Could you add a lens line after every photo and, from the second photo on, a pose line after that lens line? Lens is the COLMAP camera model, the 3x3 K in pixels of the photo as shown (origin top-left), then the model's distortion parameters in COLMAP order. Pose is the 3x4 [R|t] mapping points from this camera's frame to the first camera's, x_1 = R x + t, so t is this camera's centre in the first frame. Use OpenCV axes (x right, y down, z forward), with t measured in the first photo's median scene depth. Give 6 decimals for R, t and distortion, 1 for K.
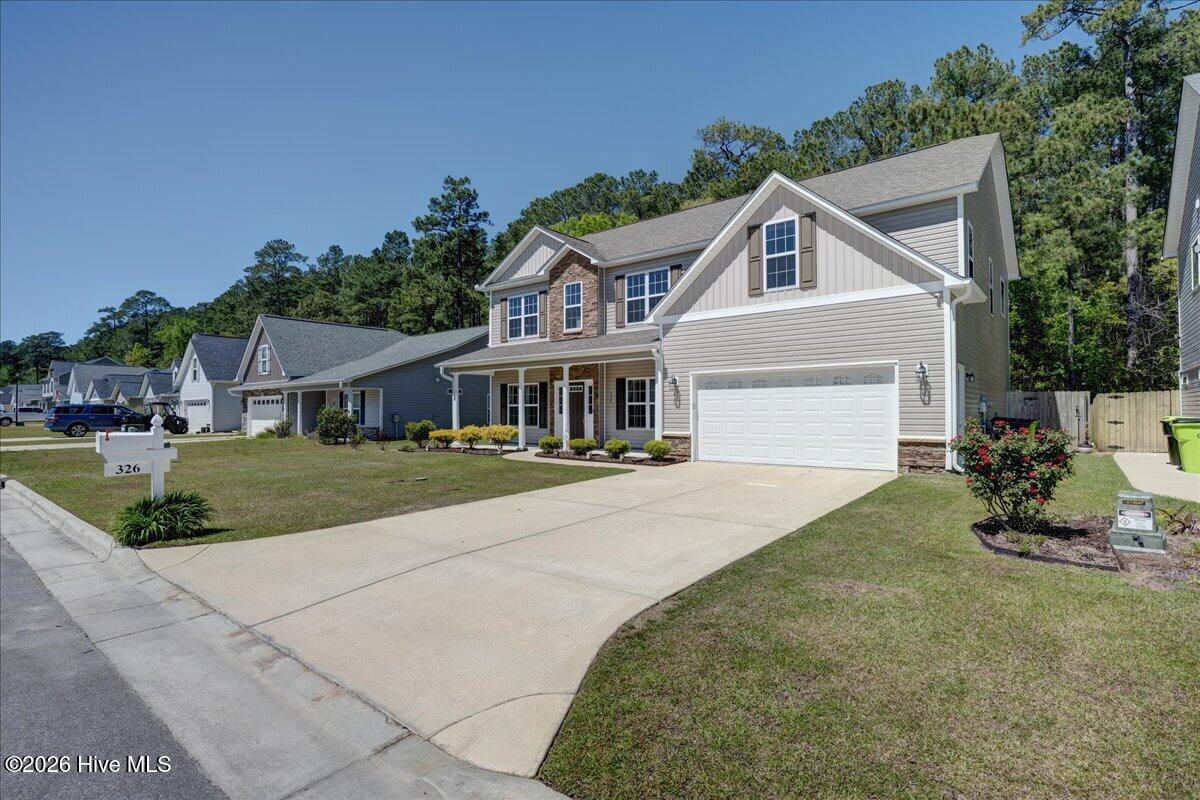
lens RADIAL K [[588.0, 0, 600.0], [0, 588.0, 400.0], [0, 0, 1]] dist [-0.004641, 0.000134]
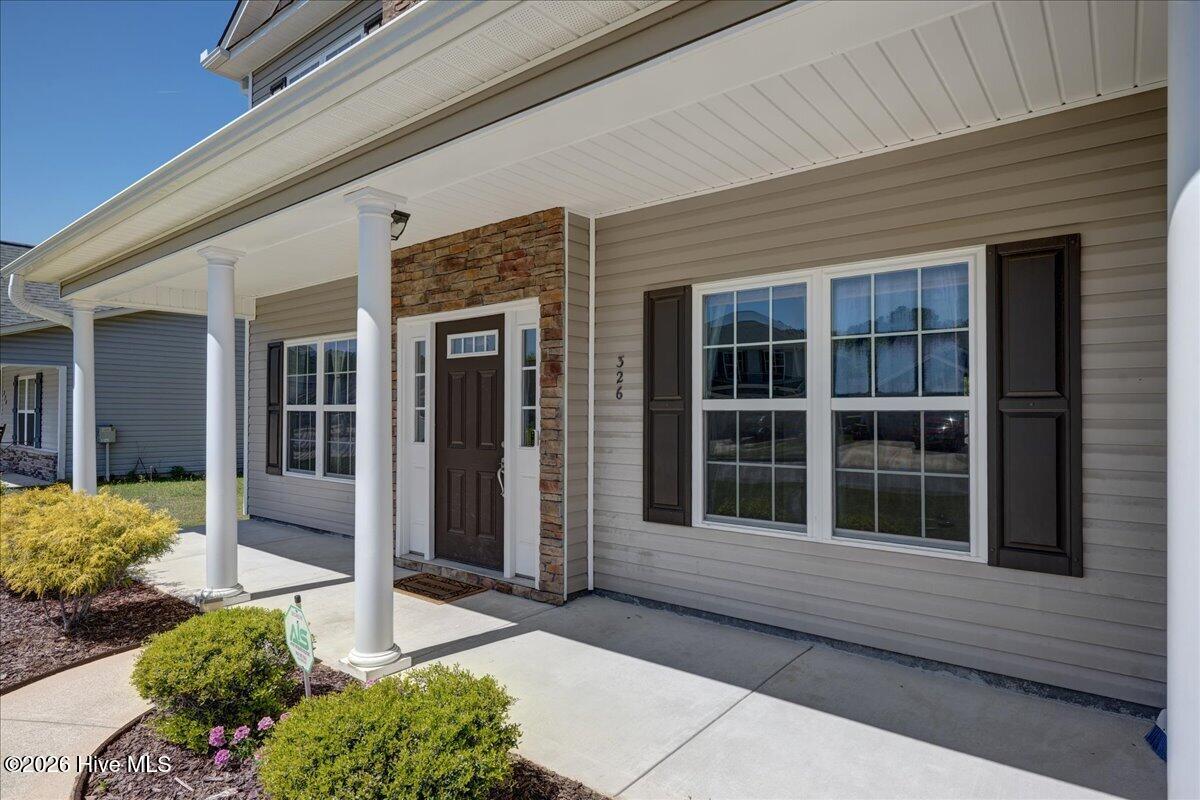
lens RADIAL K [[665.4, 0, 550.9], [0, 665.4, 398.7], [0, 0, 1]] dist [-0.003691, -0.000109]
pose [[0.999971, 0.003103, -0.007020, -0.005403], [-0.003088, 0.999993, 0.002125, 0.003381], [0.007026, -0.002103, 0.999973, 0.734327]]
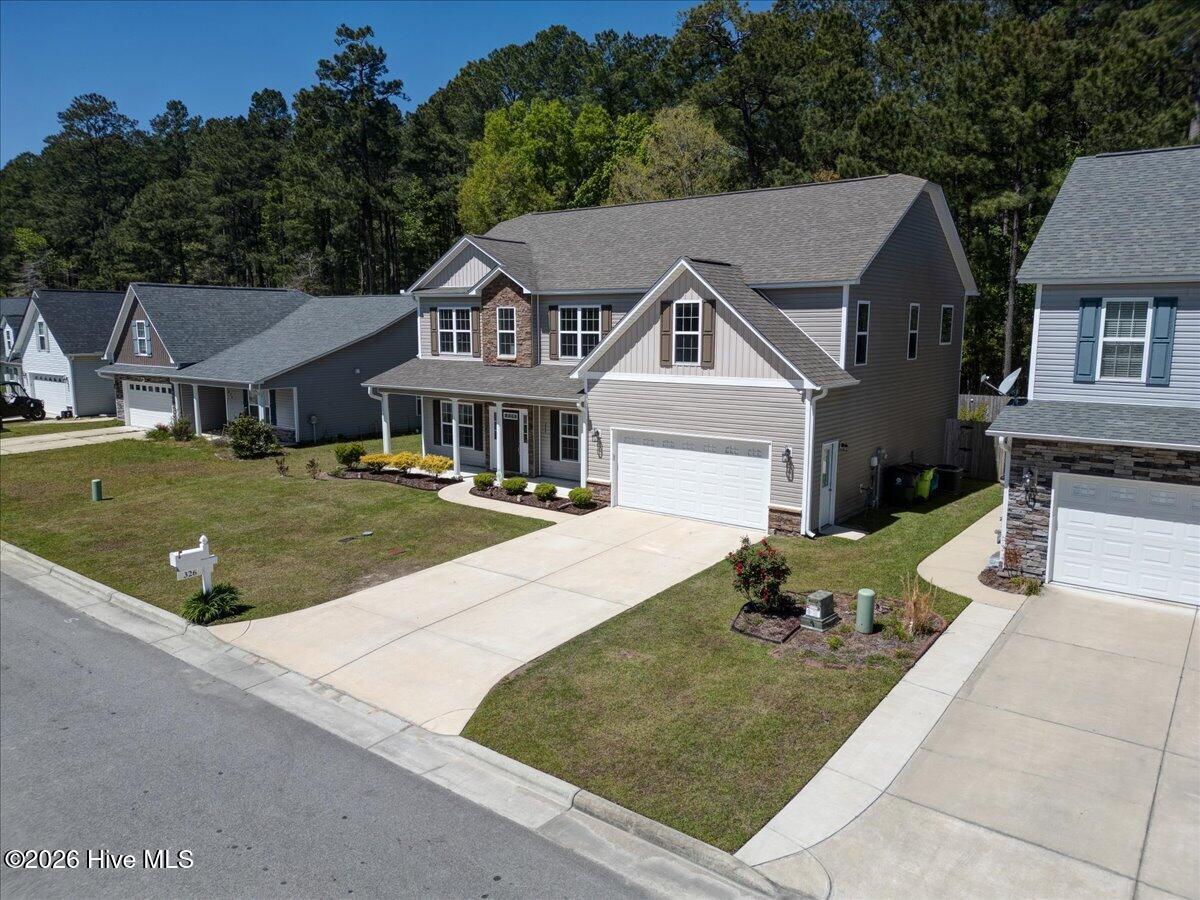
lens RADIAL K [[839.0, 0, 600.0], [0, 839.0, 450.0], [0, 0, 1]] dist [0.095665, -0.099264]
pose [[0.999435, -0.000122, 0.033622, 0.063162], [-0.005633, 0.985252, 0.171016, -0.210671], [-0.033147, -0.171108, 0.984694, -0.416085]]
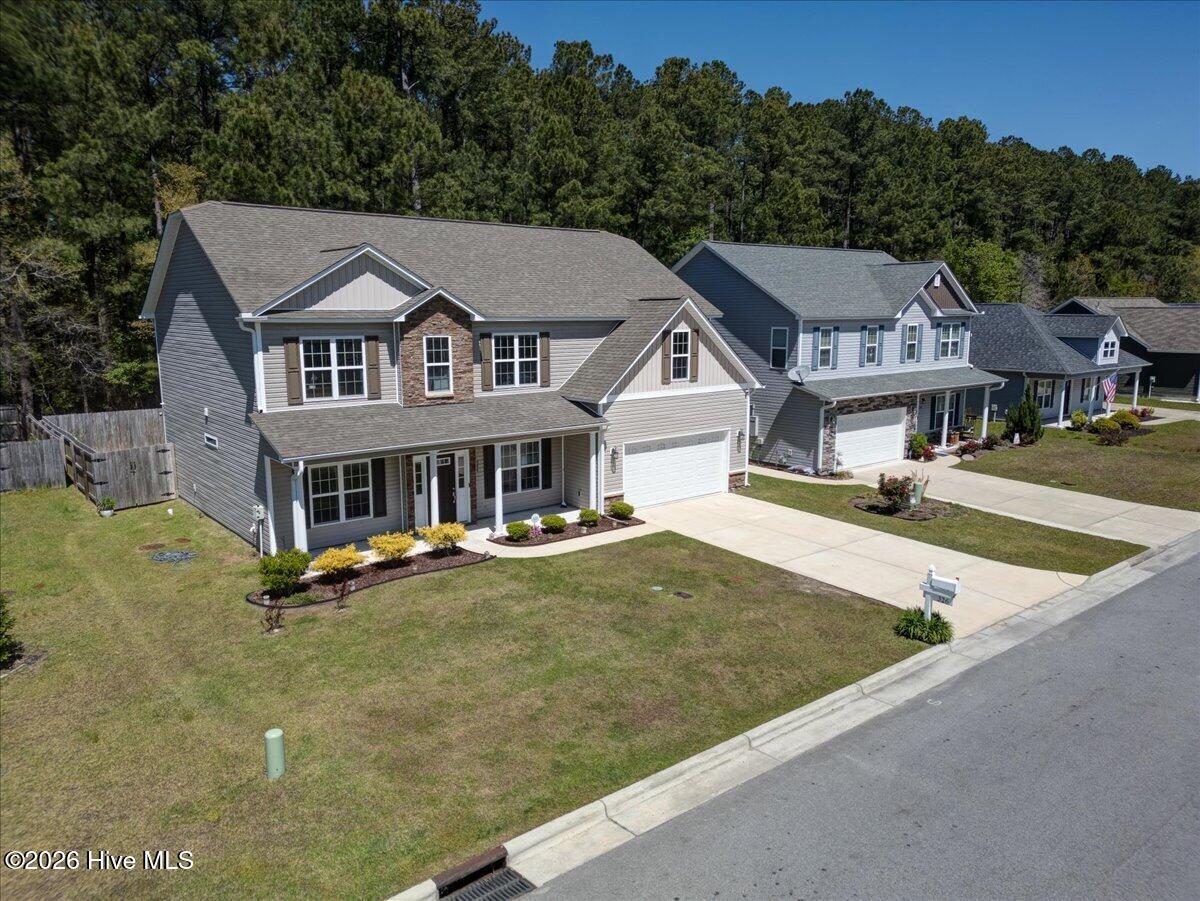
lens RADIAL K [[839.0, 0, 600.0], [0, 839.0, 450.5], [0, 0, 1]] dist [0.095665, -0.099264]
pose [[0.194750, -0.162357, 0.967322, -1.197679], [-0.021599, 0.985256, 0.169716, -0.252720], [-0.980615, -0.053945, 0.188372, 0.559737]]
